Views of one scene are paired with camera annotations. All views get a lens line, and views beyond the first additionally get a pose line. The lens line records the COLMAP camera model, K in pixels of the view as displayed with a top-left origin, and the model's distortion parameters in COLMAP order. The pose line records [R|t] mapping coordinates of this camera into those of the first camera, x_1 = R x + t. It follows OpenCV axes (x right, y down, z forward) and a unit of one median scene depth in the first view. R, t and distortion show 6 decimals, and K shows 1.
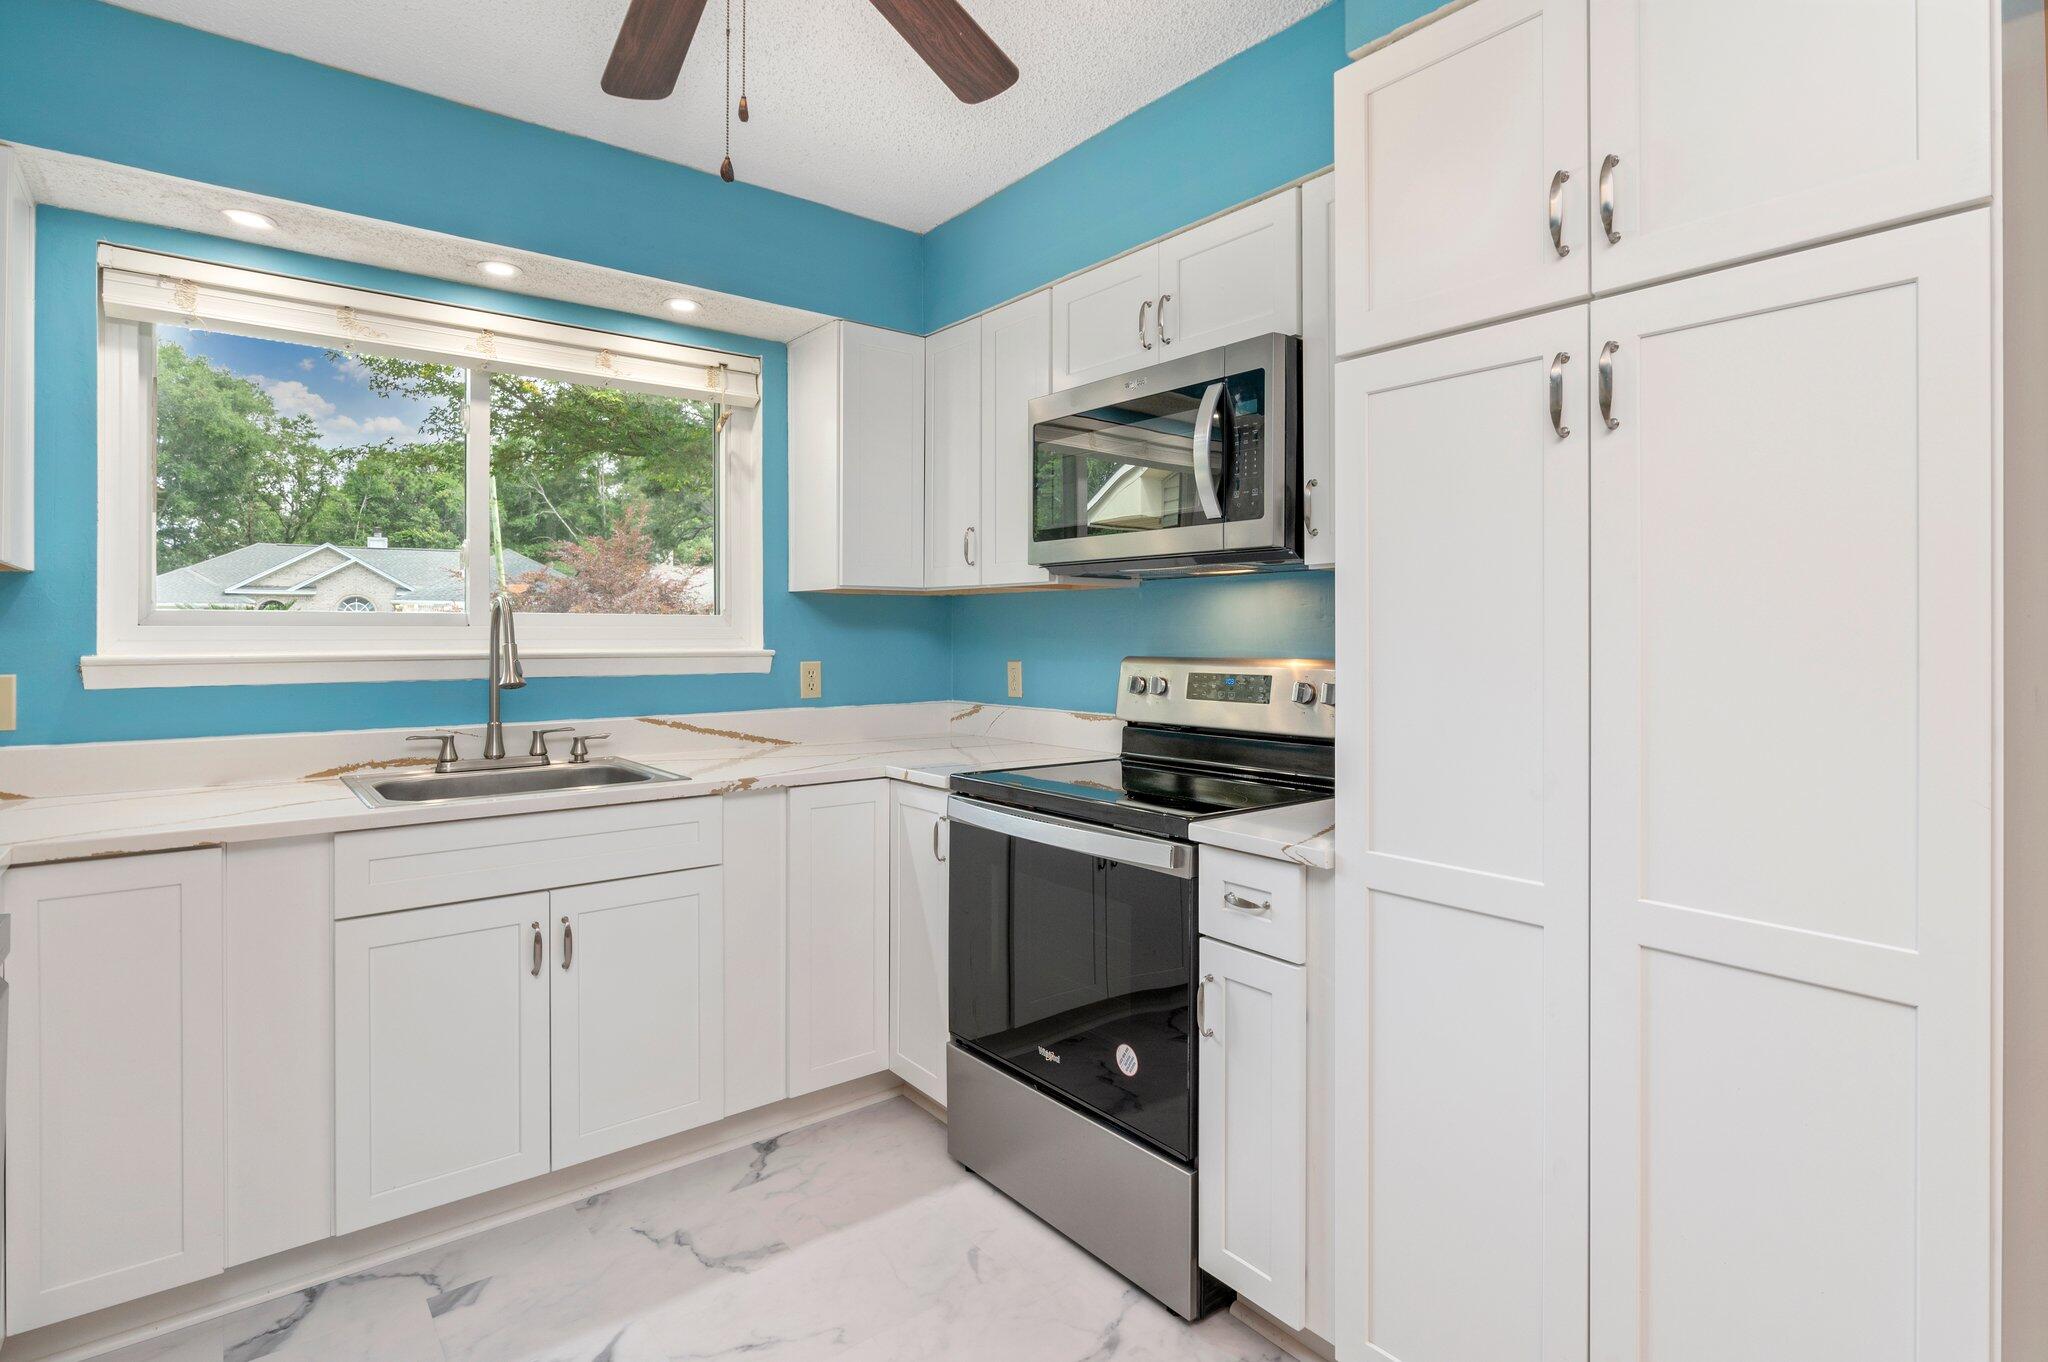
lens RADIAL K [[1026.5, 0, 1043.0], [0, 1026.5, 629.4], [0, 0, 1]] dist [-0.005664, -0.000337]
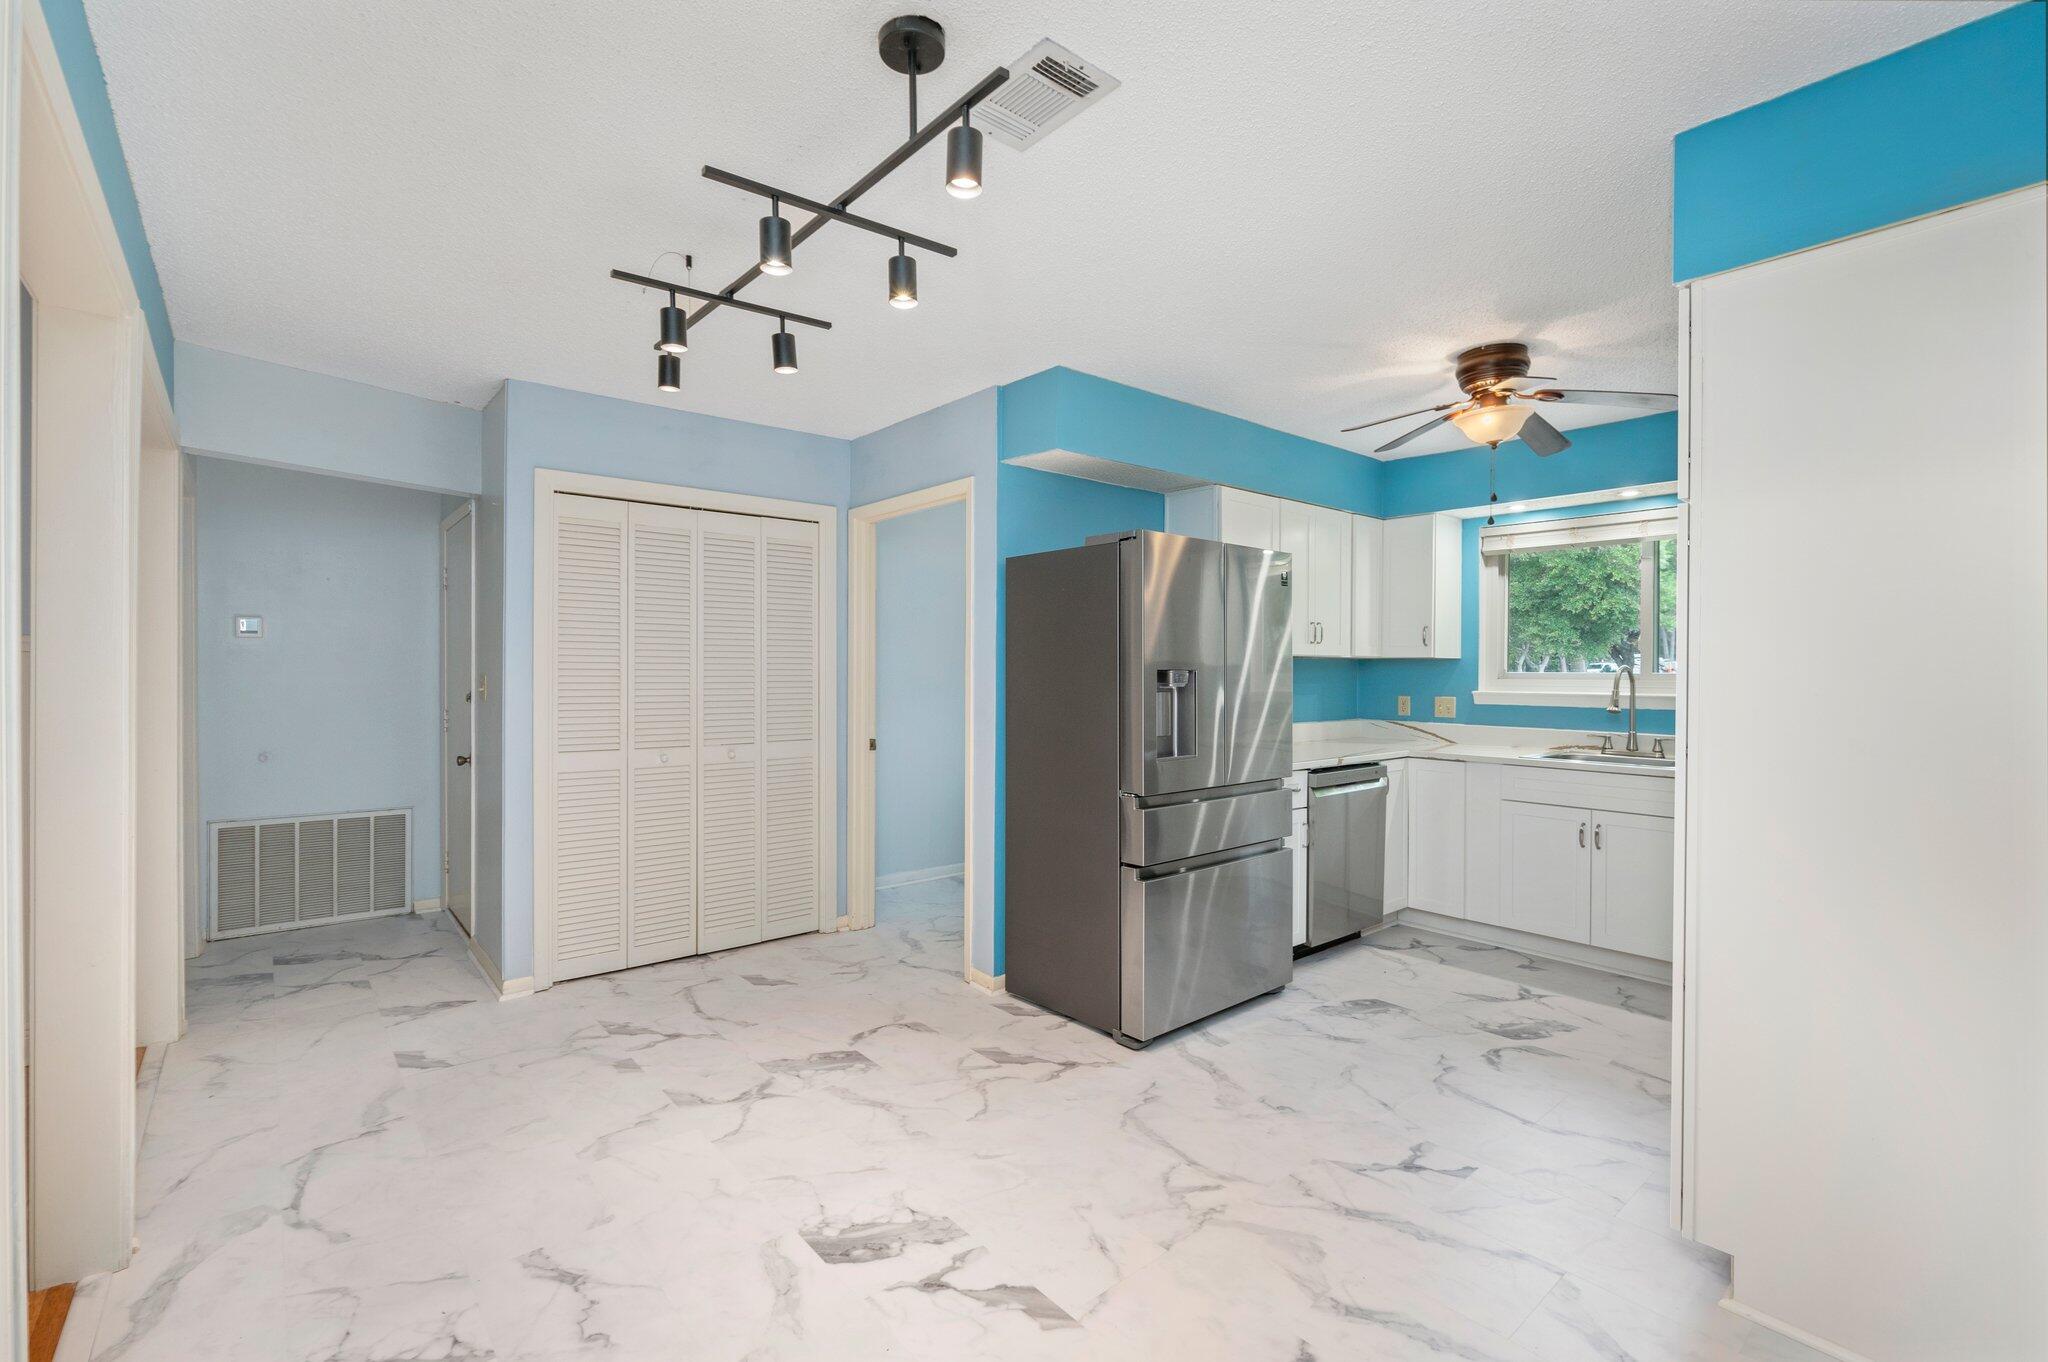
lens RADIAL K [[888.6, 0, 1020.4], [0, 888.6, 684.8], [0, 0, 1]] dist [-0.002810, -0.001285]
pose [[0.027435, 0.019870, -0.999426, 1.098786], [-0.001128, 0.999802, 0.019847, -0.028313], [0.999623, 0.000583, 0.027452, -0.178156]]
